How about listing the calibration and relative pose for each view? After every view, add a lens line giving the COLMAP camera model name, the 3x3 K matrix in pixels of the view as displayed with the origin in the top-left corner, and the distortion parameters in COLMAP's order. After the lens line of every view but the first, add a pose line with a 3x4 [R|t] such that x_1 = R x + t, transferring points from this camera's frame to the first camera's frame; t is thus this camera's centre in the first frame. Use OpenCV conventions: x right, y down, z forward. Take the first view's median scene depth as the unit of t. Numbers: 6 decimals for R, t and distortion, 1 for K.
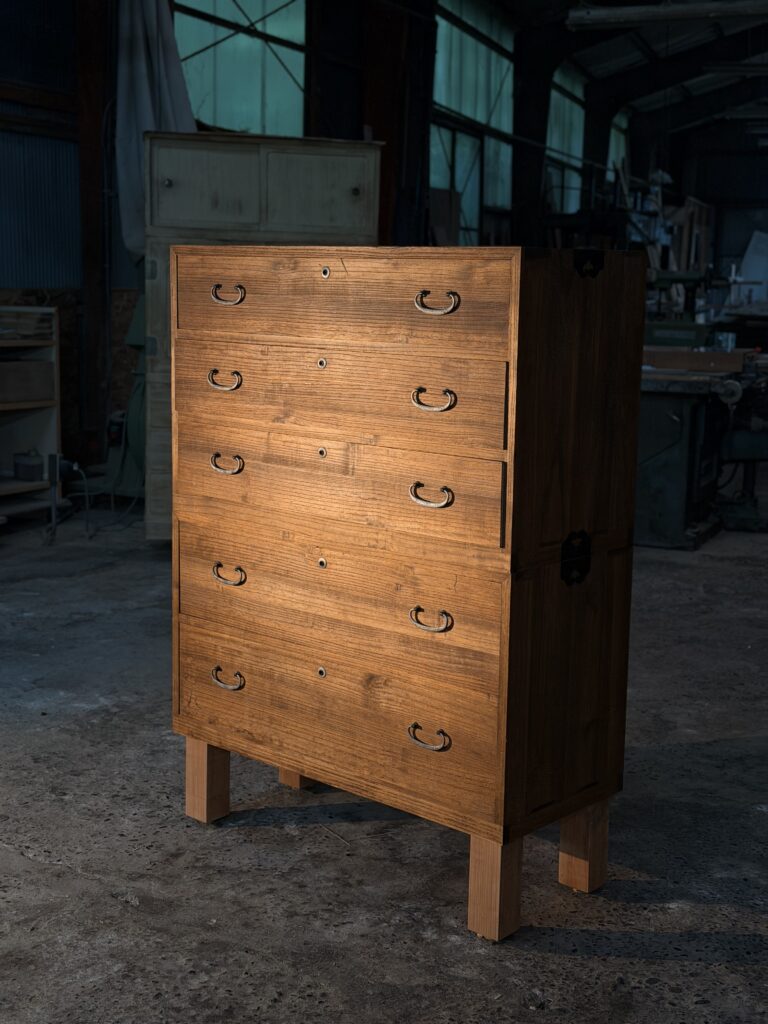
lens RADIAL K [[1461.5, 0, 384.2], [0, 1461.5, 511.7], [0, 0, 1]] dist [0.097497, 0.000000]
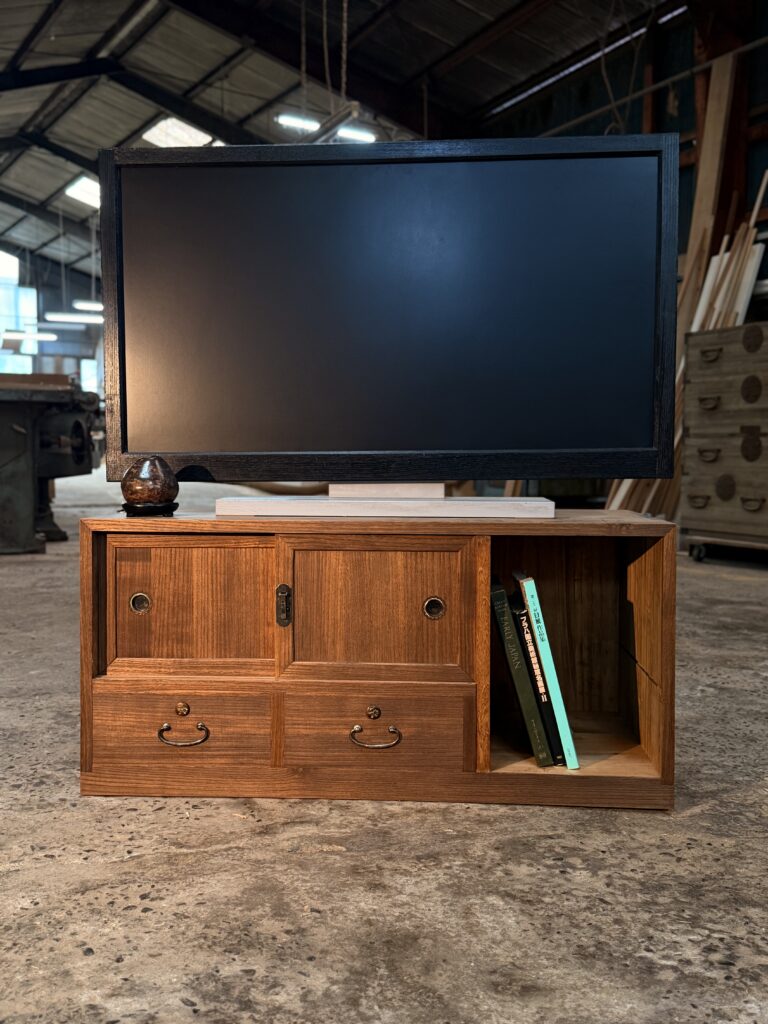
lens RADIAL K [[1087.6, 0, 383.9], [0, 1087.6, 511.8], [0, 0, 1]] dist [0.068849, 0.000000]
pose [[0.654732, -0.061327, 0.753369, -0.523365], [0.129000, 0.991146, -0.031427, 0.121288], [-0.744771, 0.117761, 0.656847, 0.601780]]
